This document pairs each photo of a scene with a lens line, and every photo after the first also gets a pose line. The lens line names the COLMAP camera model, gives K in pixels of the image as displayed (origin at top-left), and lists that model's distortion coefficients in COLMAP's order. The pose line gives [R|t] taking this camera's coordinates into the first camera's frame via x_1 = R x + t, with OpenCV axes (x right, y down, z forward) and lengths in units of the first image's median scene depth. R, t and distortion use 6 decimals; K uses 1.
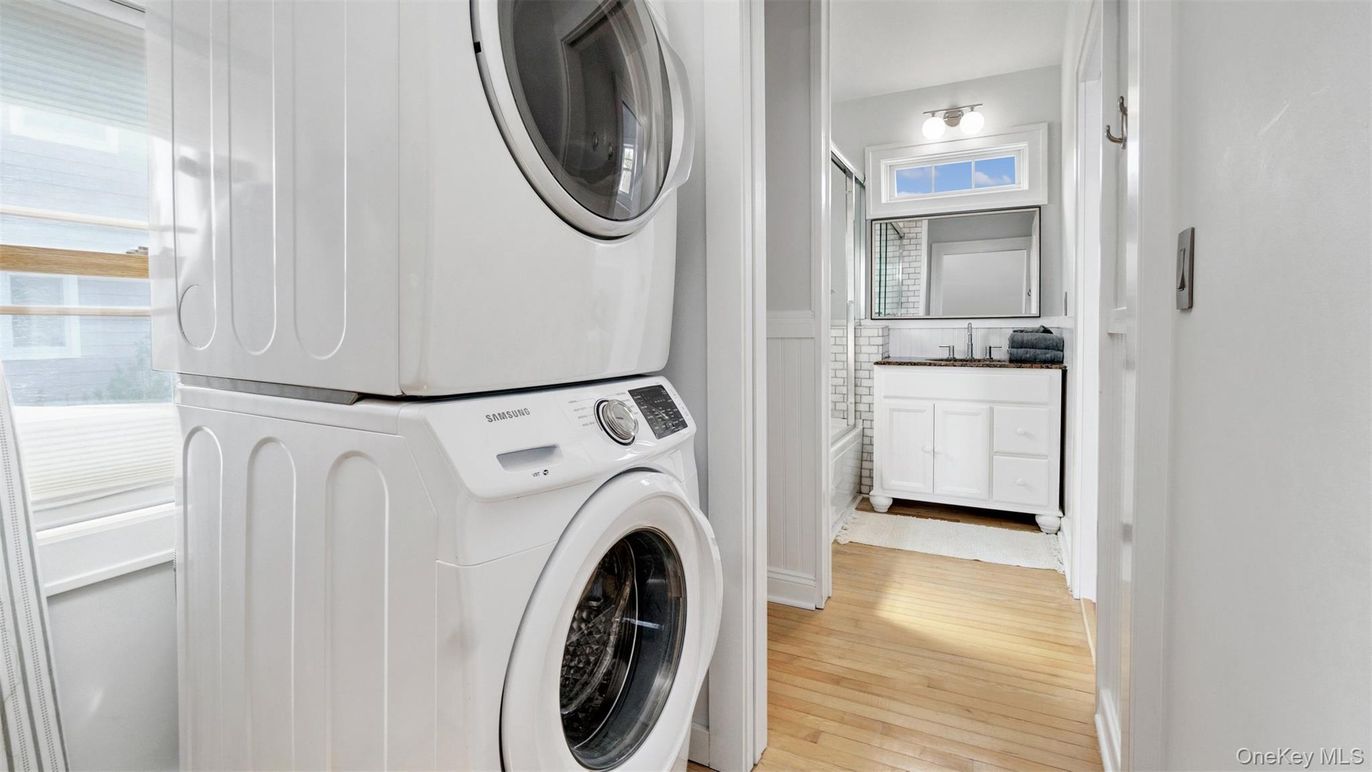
lens RADIAL K [[632.5, 0, 673.5], [0, 632.5, 363.1], [0, 0, 1]] dist [0.000715, -0.000027]
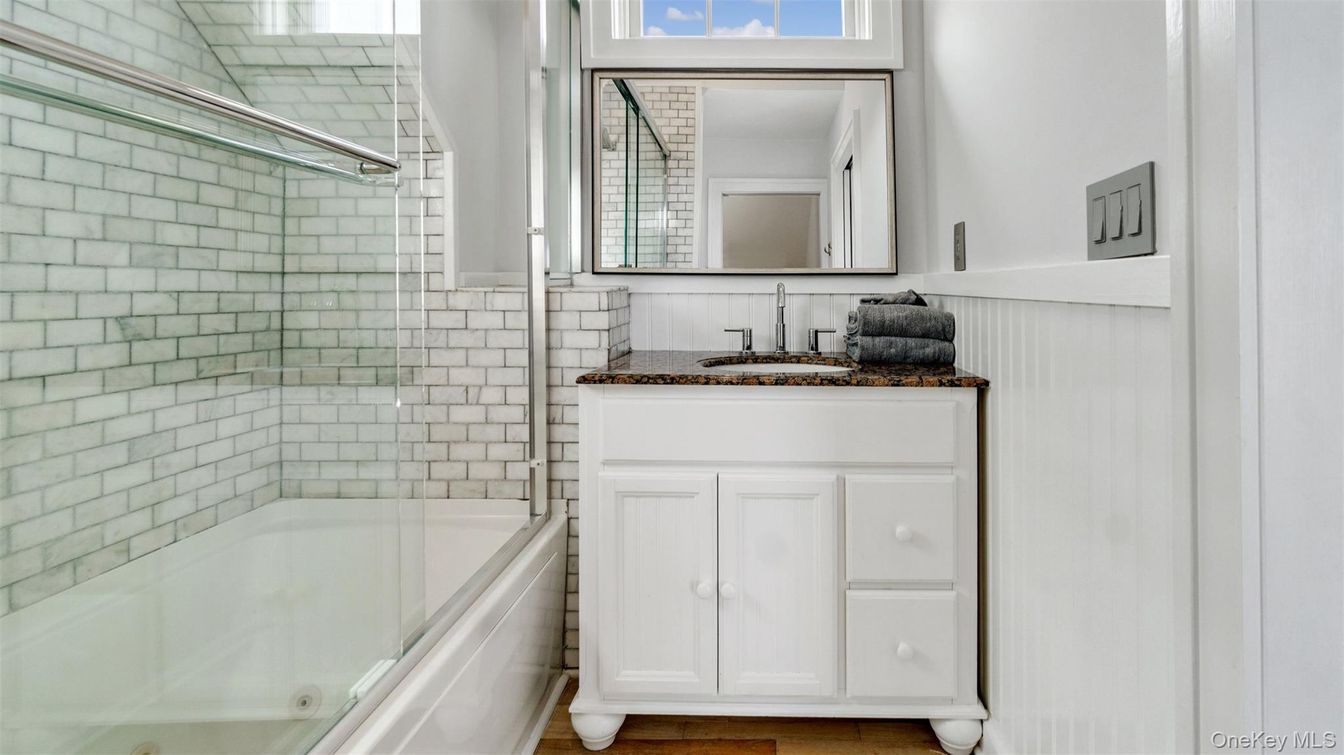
lens RADIAL K [[612.0, 0, 751.6], [0, 612.0, 301.5], [0, 0, 1]] dist [0.000466, -0.000643]
pose [[0.897626, 0.002139, 0.440753, 0.236867], [0.013960, 0.999349, -0.033281, -0.033654], [-0.440537, 0.036027, 0.897011, 0.581372]]
